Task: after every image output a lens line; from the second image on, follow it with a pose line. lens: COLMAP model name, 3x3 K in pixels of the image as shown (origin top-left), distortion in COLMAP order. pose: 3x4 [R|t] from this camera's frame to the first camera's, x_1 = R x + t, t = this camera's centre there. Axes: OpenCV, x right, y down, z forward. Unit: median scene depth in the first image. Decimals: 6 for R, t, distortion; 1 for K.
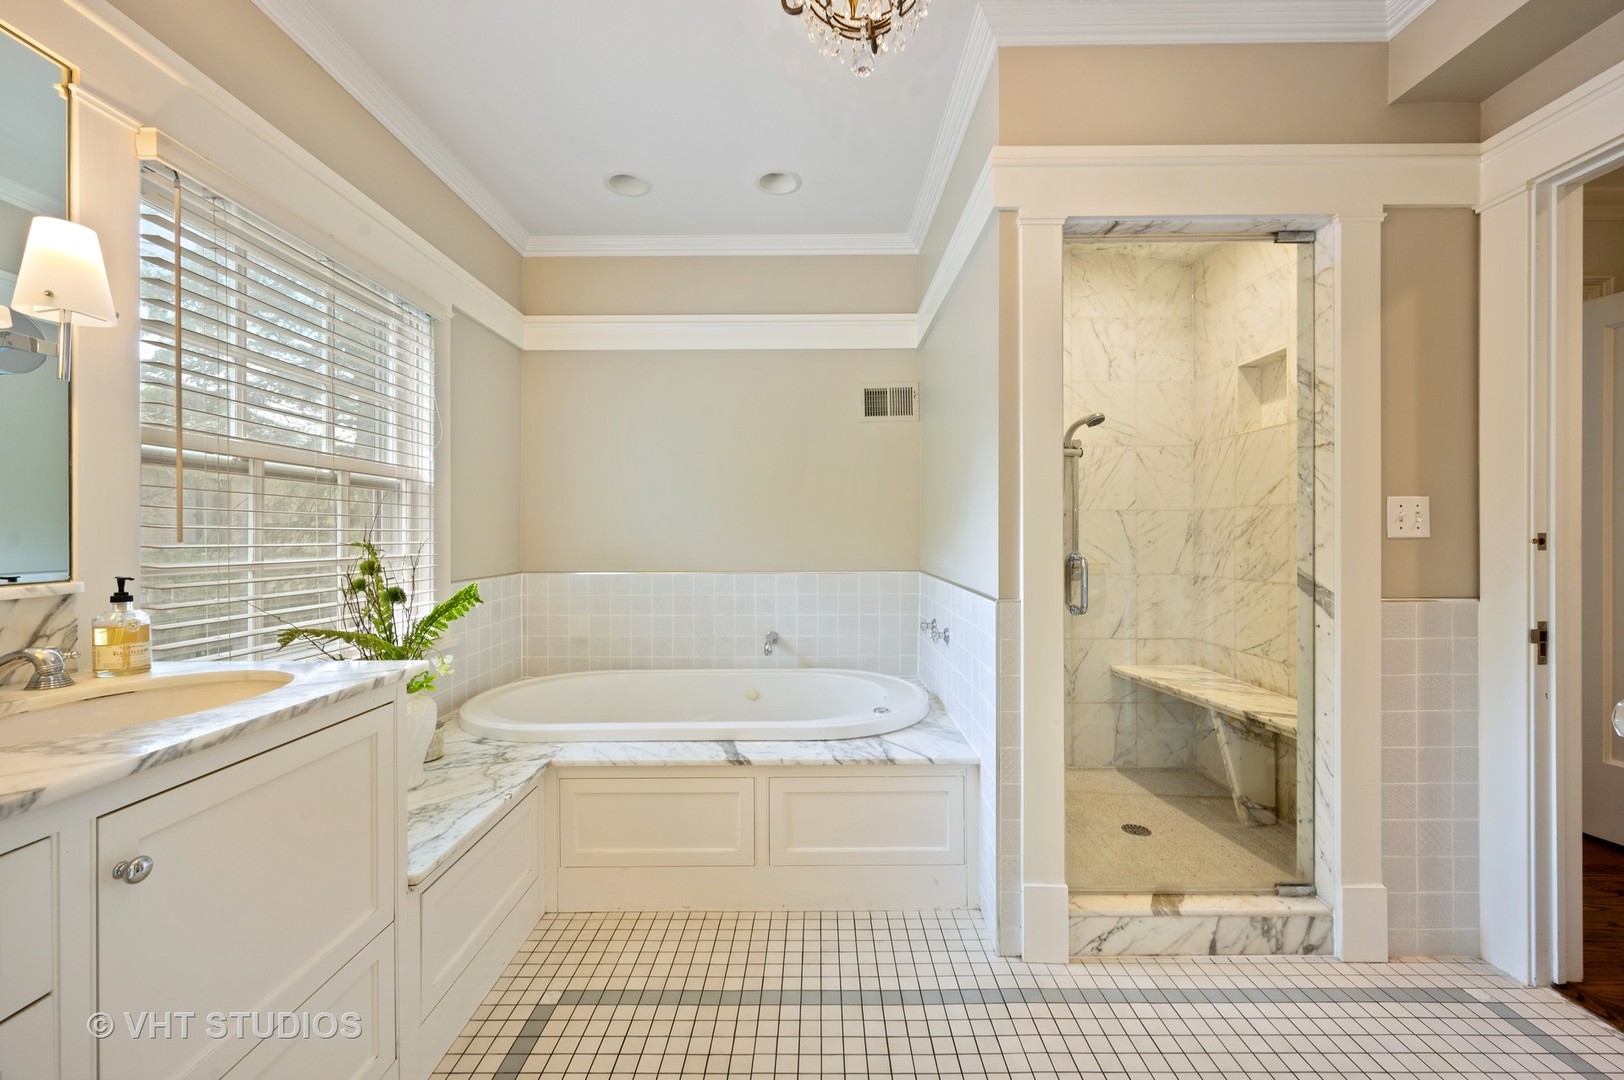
lens RADIAL K [[641.2, 0, 816.7], [0, 641.2, 534.6], [0, 0, 1]] dist [0.001496, 0.000006]
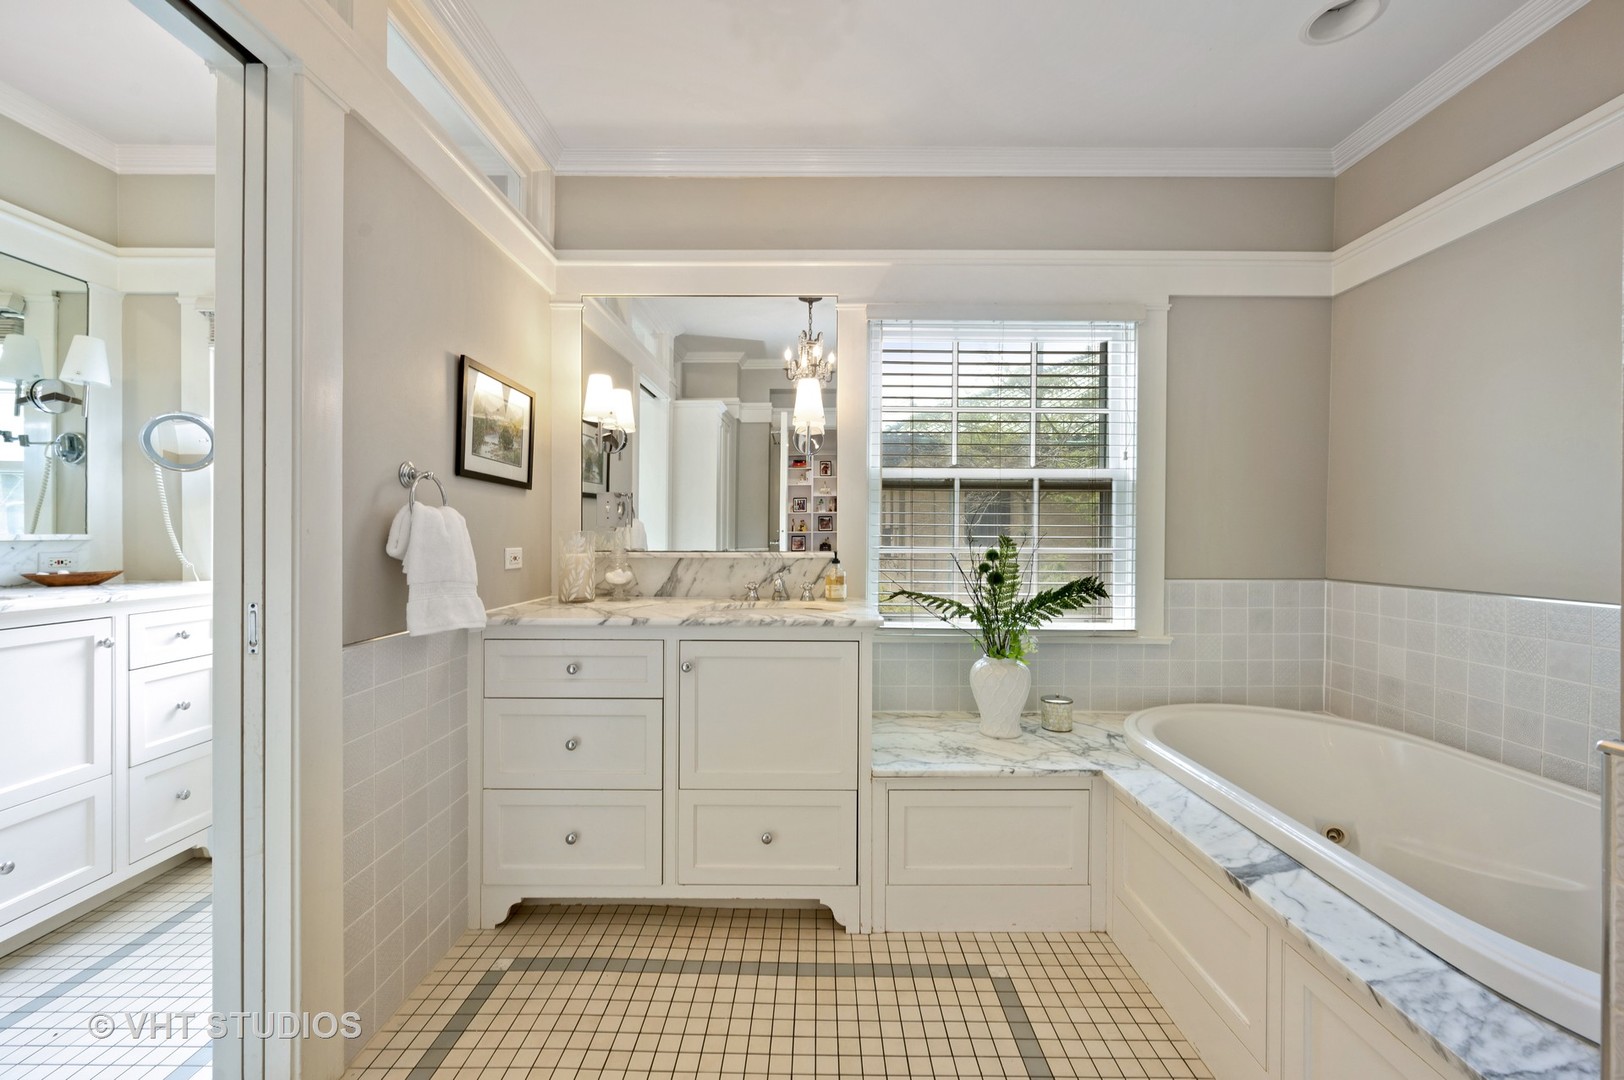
lens RADIAL K [[641.2, 0, 816.6], [0, 641.2, 537.9], [0, 0, 1]] dist [0.001496, 0.000006]
pose [[0.005609, 0.008405, -0.999949, 0.532096], [-0.007190, 0.999939, 0.008365, 0.008867], [0.999958, 0.007143, 0.005669, 0.595353]]
